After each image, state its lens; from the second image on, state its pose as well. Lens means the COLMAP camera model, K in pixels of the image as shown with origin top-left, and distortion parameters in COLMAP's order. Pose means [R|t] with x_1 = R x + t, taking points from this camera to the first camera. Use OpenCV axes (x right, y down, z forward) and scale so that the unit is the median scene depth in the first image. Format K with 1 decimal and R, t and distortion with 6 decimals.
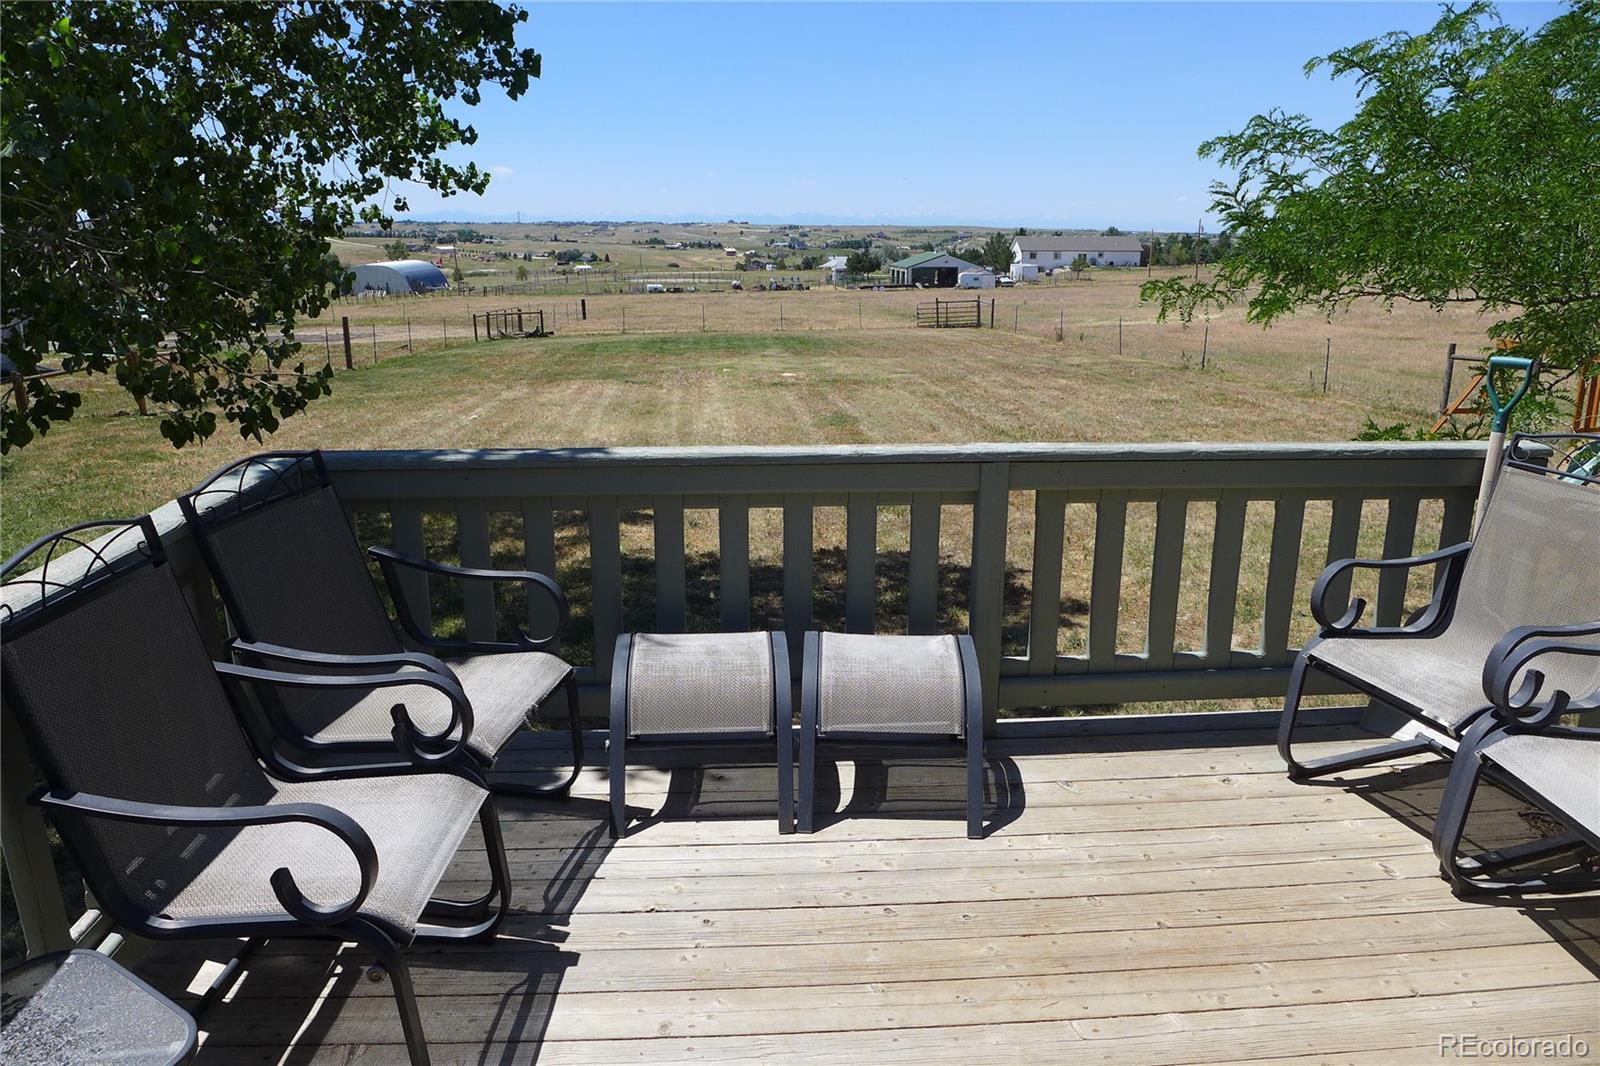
lens RADIAL K [[1114.5, 0, 804.6], [0, 1114.5, 531.4], [0, 0, 1]] dist [-0.045870, 0.011242]
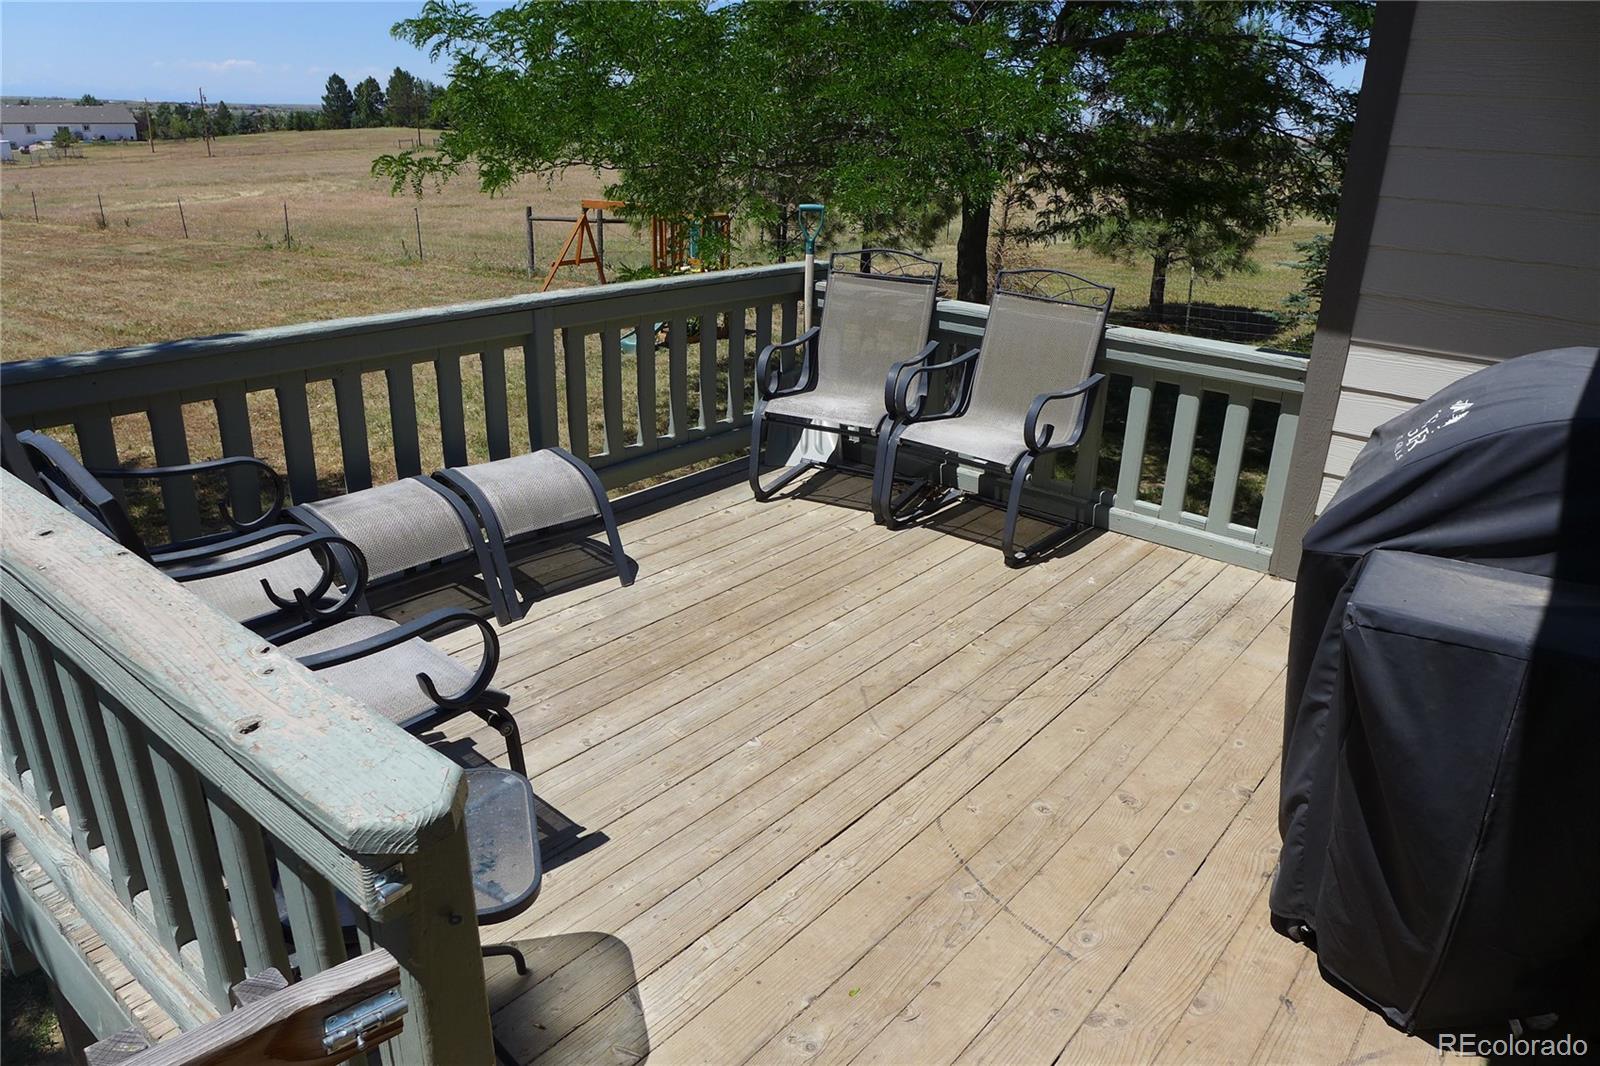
lens RADIAL K [[1114.5, 0, 792.7], [0, 1114.5, 532.4], [0, 0, 1]] dist [-0.045870, 0.011242]
pose [[0.677349, -0.240980, 0.695073, -0.572385], [0.164019, 0.970514, 0.176638, 0.008691], [-0.717144, -0.005640, 0.696902, -0.070735]]
